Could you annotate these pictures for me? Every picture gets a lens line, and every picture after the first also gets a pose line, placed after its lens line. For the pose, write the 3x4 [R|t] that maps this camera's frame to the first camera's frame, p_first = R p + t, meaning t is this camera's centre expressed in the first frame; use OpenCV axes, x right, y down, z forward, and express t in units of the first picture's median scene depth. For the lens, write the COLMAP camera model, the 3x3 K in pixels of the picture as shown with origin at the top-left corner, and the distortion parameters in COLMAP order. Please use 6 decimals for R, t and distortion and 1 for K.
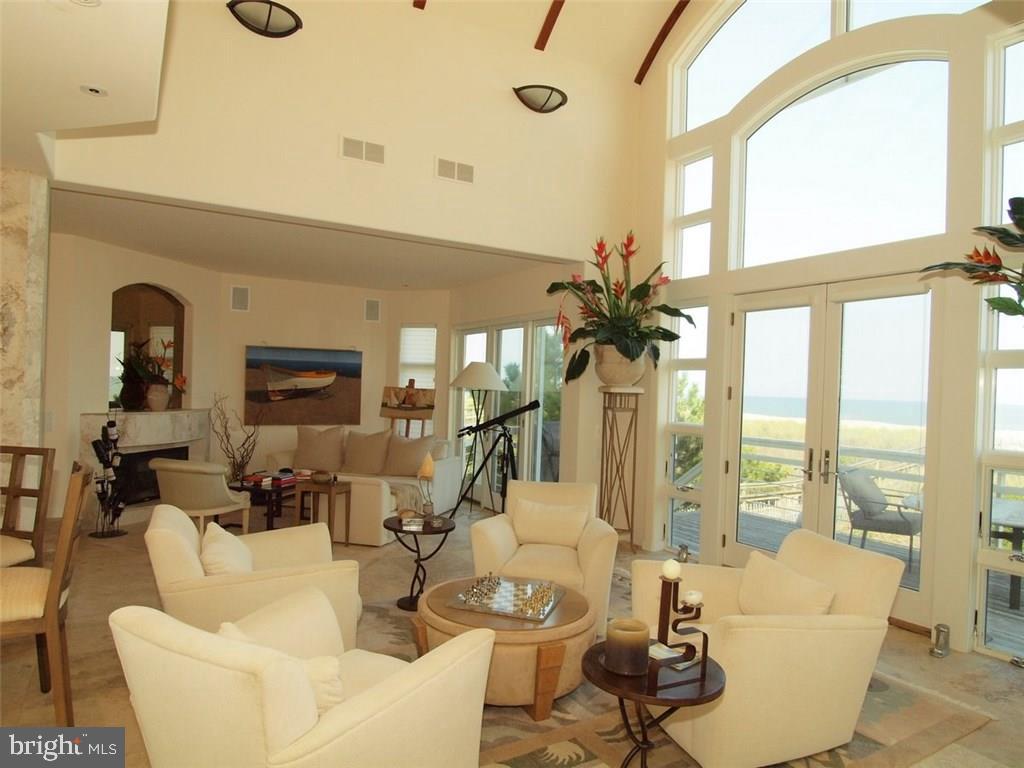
lens RADIAL K [[652.2, 0, 508.1], [0, 652.2, 388.3], [0, 0, 1]] dist [-0.032731, 0.005917]
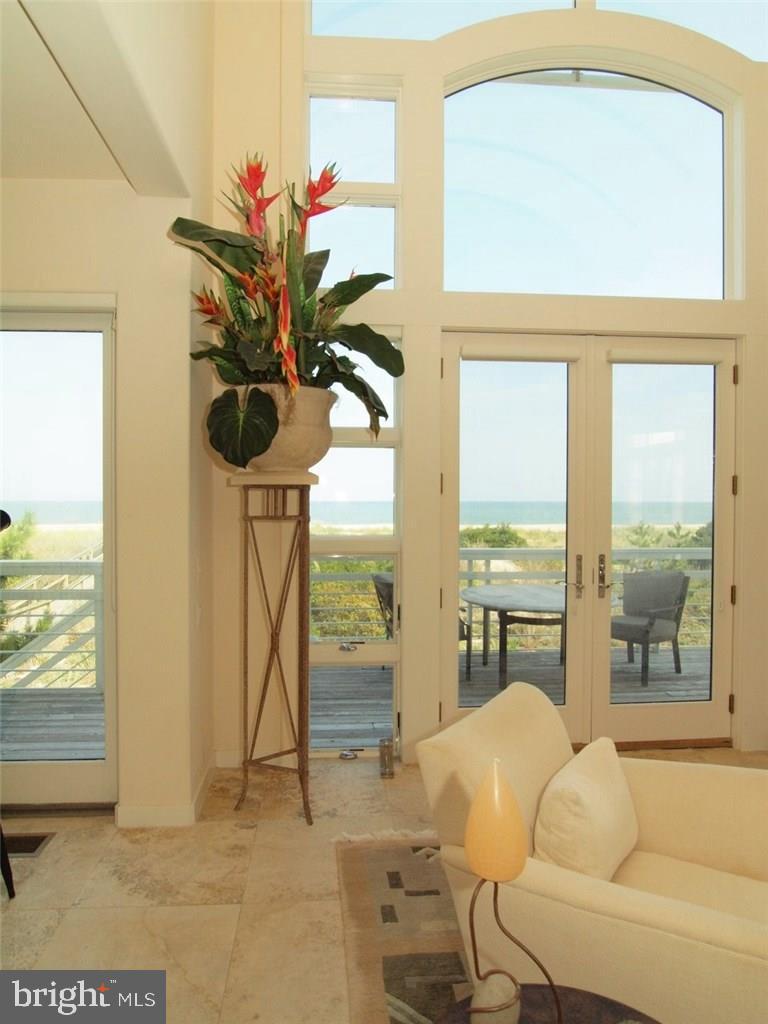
lens RADIAL K [[641.1, 0, 356.6], [0, 641.1, 513.5], [0, 0, 1]] dist [-0.002759, -0.000097]
pose [[0.447541, -0.045582, 0.893101, -0.259879], [0.015914, 0.998948, 0.043010, 0.008513], [-0.894122, -0.005036, 0.447796, 0.758115]]
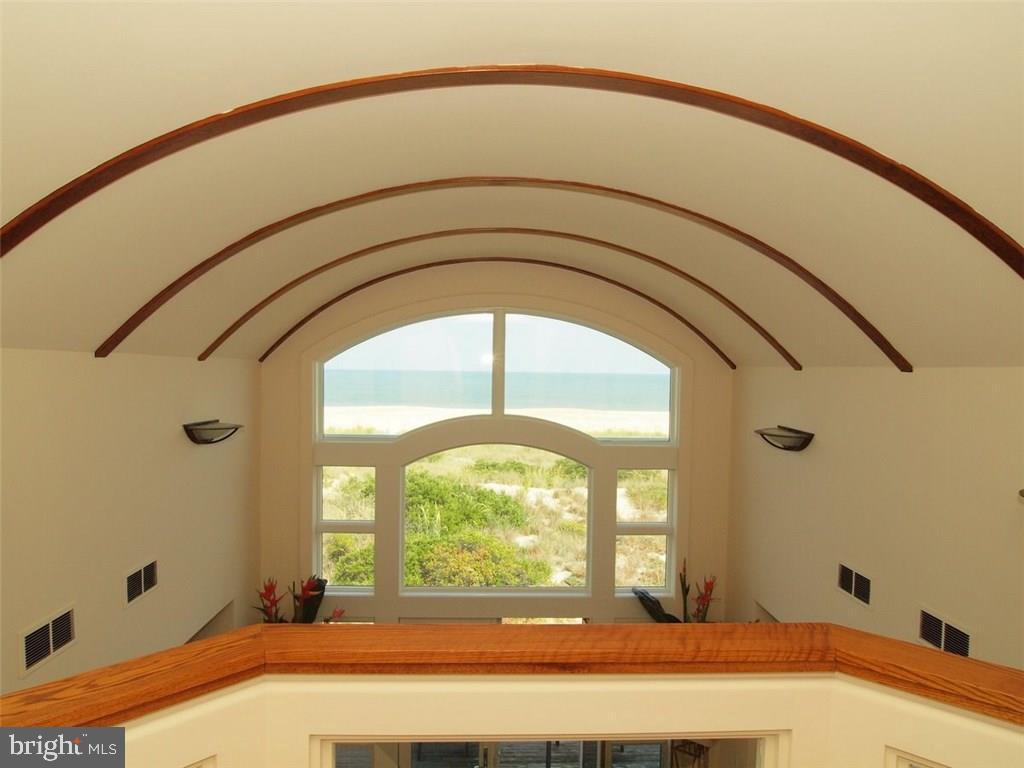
lens RADIAL K [[652.2, 0, 508.1], [0, 652.2, 388.3], [0, 0, 1]] dist [-0.032731, 0.005917]
pose [[0.463841, -0.064764, 0.883548, -0.466954], [0.009071, 0.997619, 0.068363, -0.560196], [-0.885872, -0.023695, 0.463324, 0.347834]]
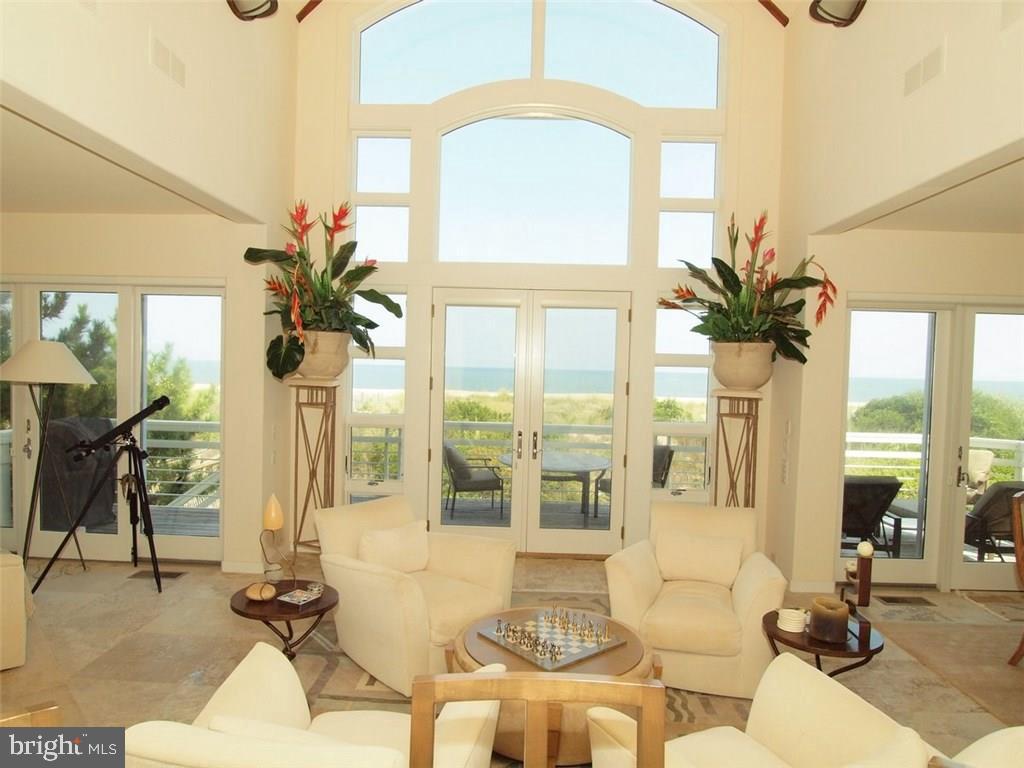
lens RADIAL K [[652.2, 0, 508.1], [0, 652.2, 388.3], [0, 0, 1]] dist [-0.032731, 0.005917]
pose [[0.524828, -0.043855, 0.850078, -0.458202], [-0.005970, 0.998458, 0.055196, -0.040675], [-0.851187, -0.034044, 0.523757, 0.340320]]
